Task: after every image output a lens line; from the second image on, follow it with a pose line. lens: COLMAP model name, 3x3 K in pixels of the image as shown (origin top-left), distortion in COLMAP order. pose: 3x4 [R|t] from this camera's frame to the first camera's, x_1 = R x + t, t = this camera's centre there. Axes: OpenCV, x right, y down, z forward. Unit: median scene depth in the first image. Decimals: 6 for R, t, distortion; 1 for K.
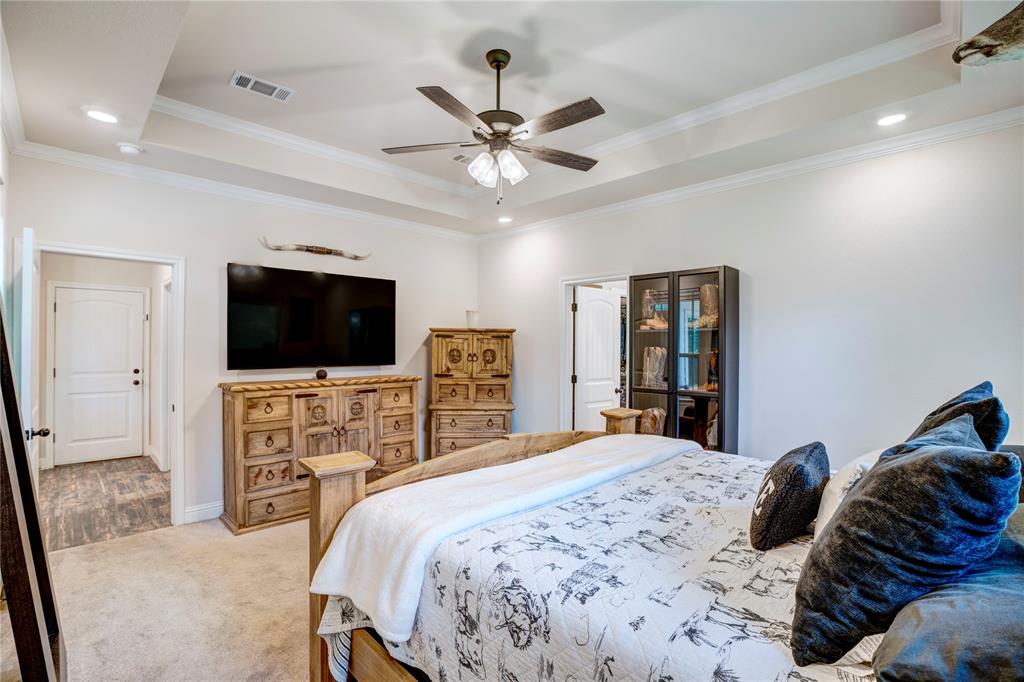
lens RADIAL K [[472.1, 0, 507.5], [0, 472.1, 342.7], [0, 0, 1]] dist [-0.069696, 0.025153]
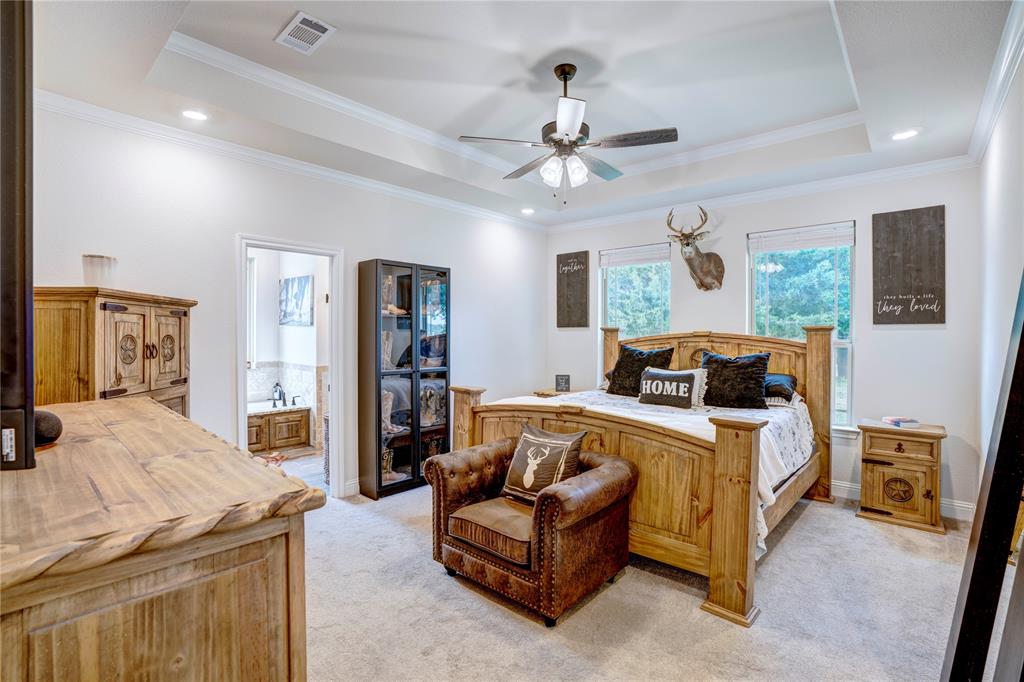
lens RADIAL K [[472.1, 0, 507.5], [0, 472.1, 342.7], [0, 0, 1]] dist [-0.069696, 0.025153]
pose [[-0.054293, -0.024533, 0.998224, -0.606586], [-0.008557, 0.999673, 0.024103, 0.006265], [-0.998488, -0.007233, -0.054486, 0.635149]]
